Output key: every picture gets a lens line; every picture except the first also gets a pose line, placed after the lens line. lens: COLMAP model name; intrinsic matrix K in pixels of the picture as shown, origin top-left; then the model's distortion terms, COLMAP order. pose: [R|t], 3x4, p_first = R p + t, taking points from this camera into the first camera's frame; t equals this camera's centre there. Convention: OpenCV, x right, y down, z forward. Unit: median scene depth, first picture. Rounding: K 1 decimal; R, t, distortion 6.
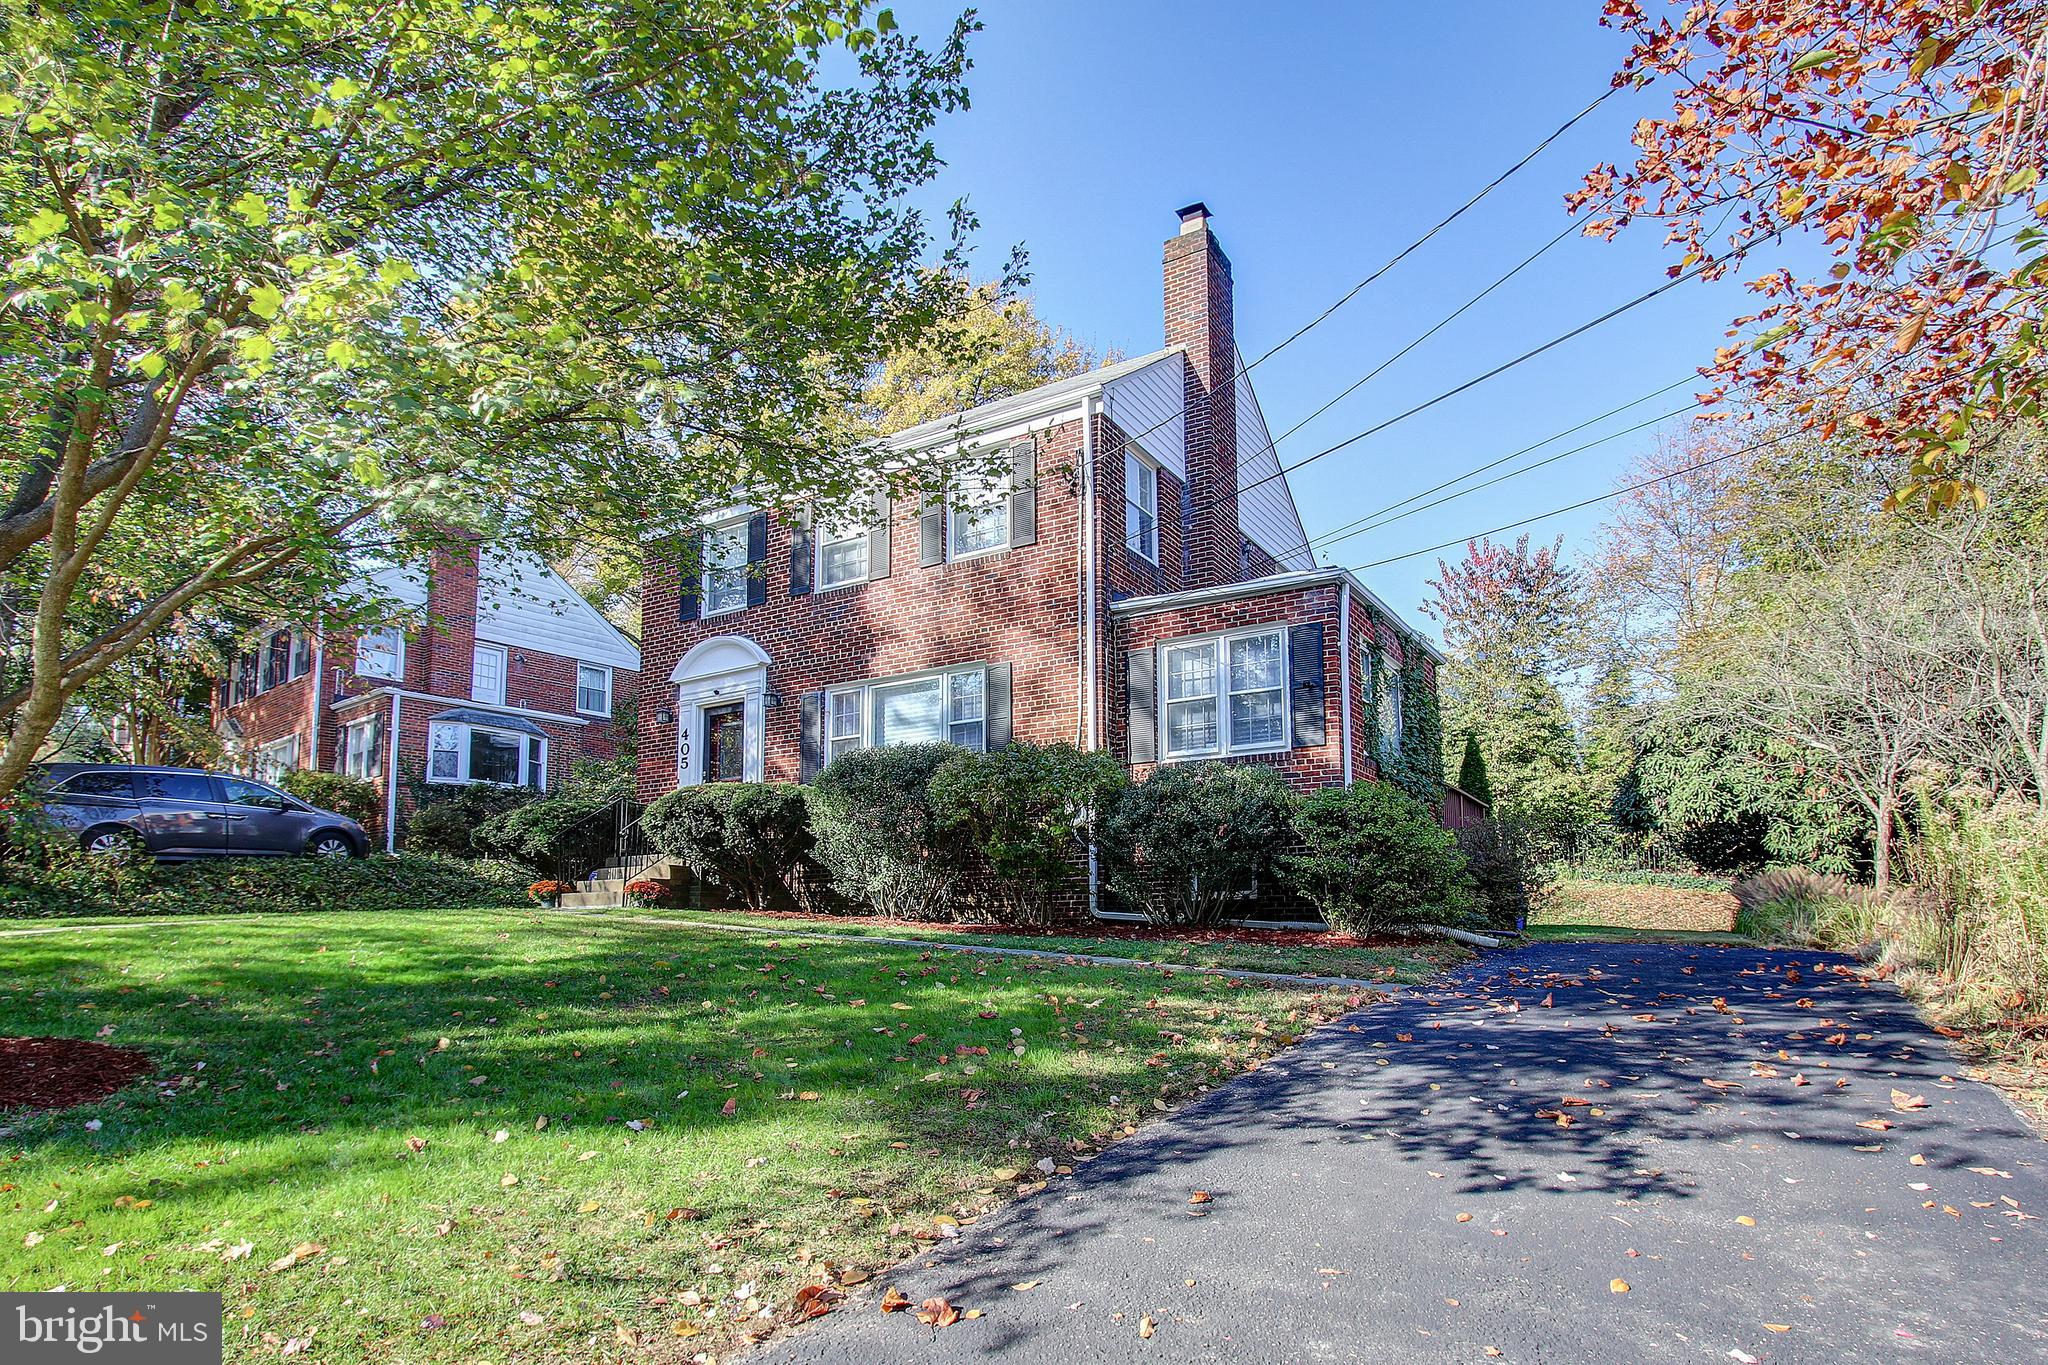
lens RADIAL K [[1230.4, 0, 1024.0], [0, 1230.4, 682.5], [0, 0, 1]] dist [-0.002691, 0.000467]
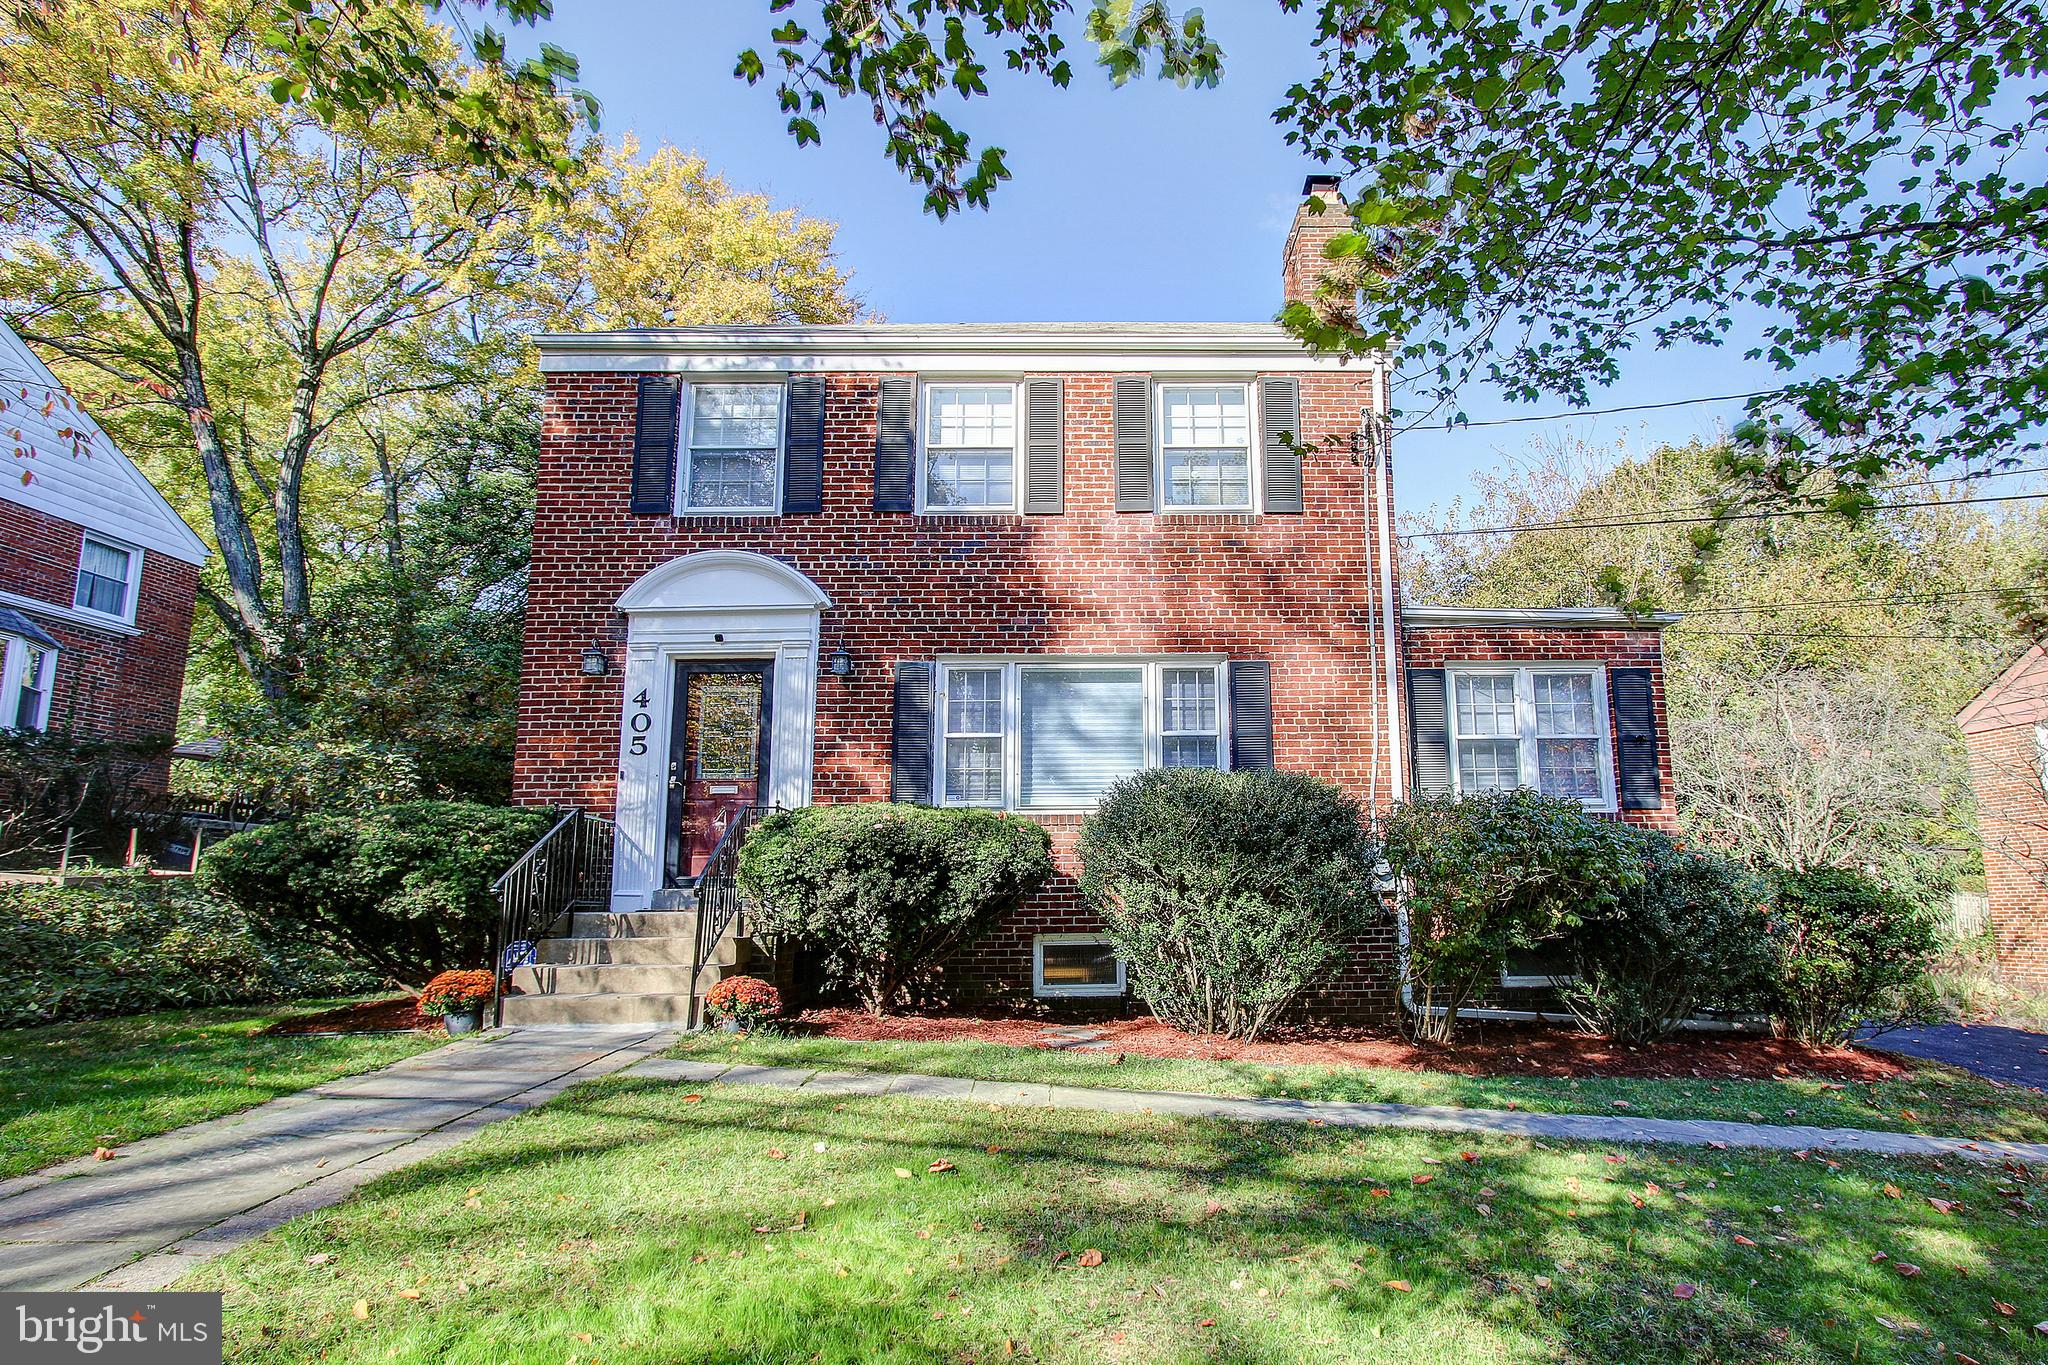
lens RADIAL K [[996.5, 0, 1024.0], [0, 996.5, 682.5], [0, 0, 1]] dist [0.000402, 0.000459]
pose [[0.830434, 0.111462, 0.545853, -0.396379], [-0.120275, 0.992545, -0.019695, 0.021631], [-0.543979, -0.049297, 0.837650, 0.492562]]
